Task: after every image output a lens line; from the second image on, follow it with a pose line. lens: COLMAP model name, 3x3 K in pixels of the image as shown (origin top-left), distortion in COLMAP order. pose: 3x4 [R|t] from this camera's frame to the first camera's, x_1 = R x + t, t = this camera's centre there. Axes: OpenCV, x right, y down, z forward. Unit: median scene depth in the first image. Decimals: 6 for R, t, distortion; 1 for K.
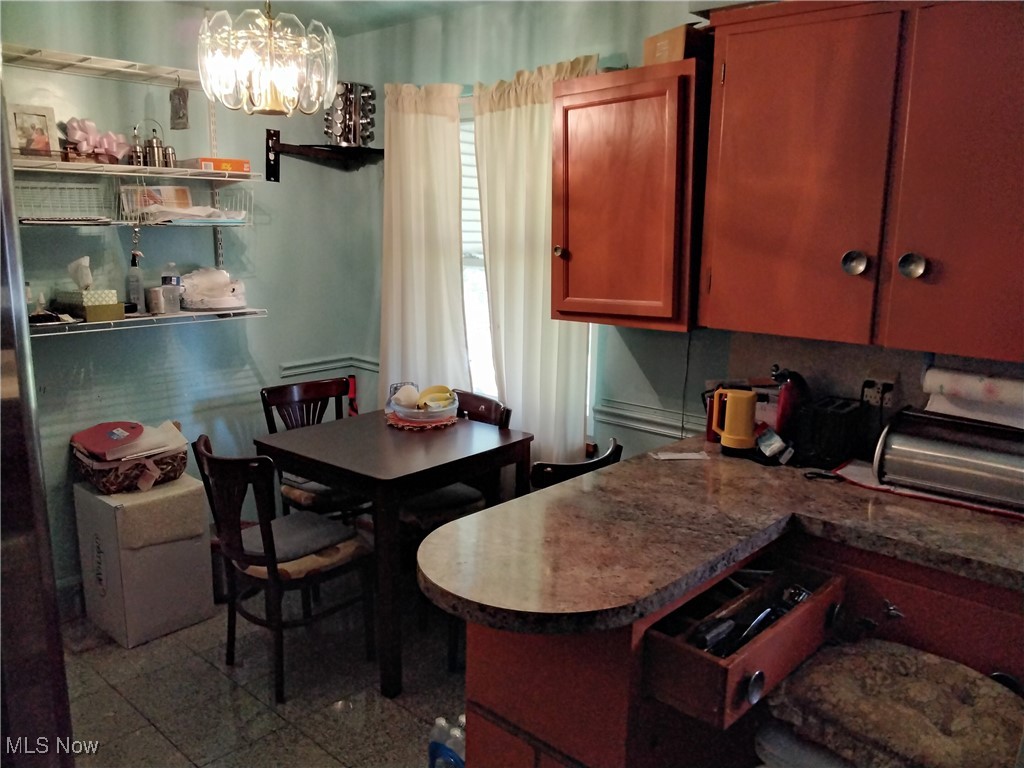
lens RADIAL K [[816.1, 0, 509.1], [0, 816.1, 385.1], [0, 0, 1]] dist [0.017824, -0.013702]
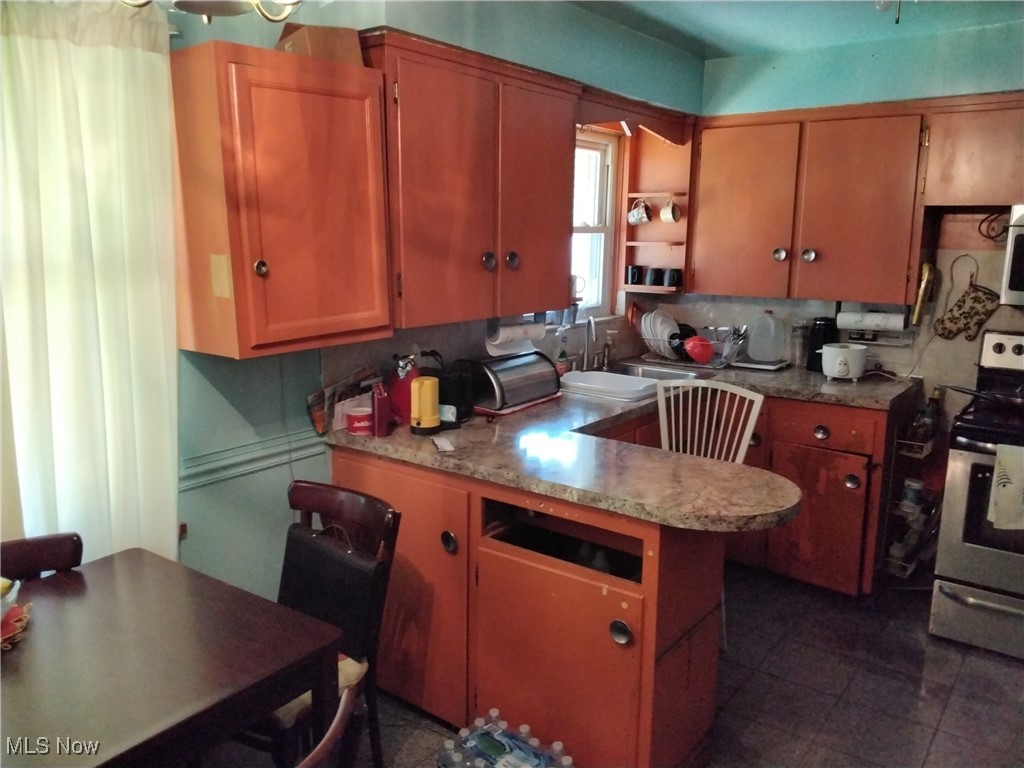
lens RADIAL K [[816.1, 0, 509.3], [0, 816.1, 383.6], [0, 0, 1]] dist [0.017824, -0.013702]
pose [[-0.125750, -0.196426, 0.972422, -0.784125], [0.176978, 0.960038, 0.216810, -0.196444], [-0.976148, 0.199361, -0.085961, 0.919649]]
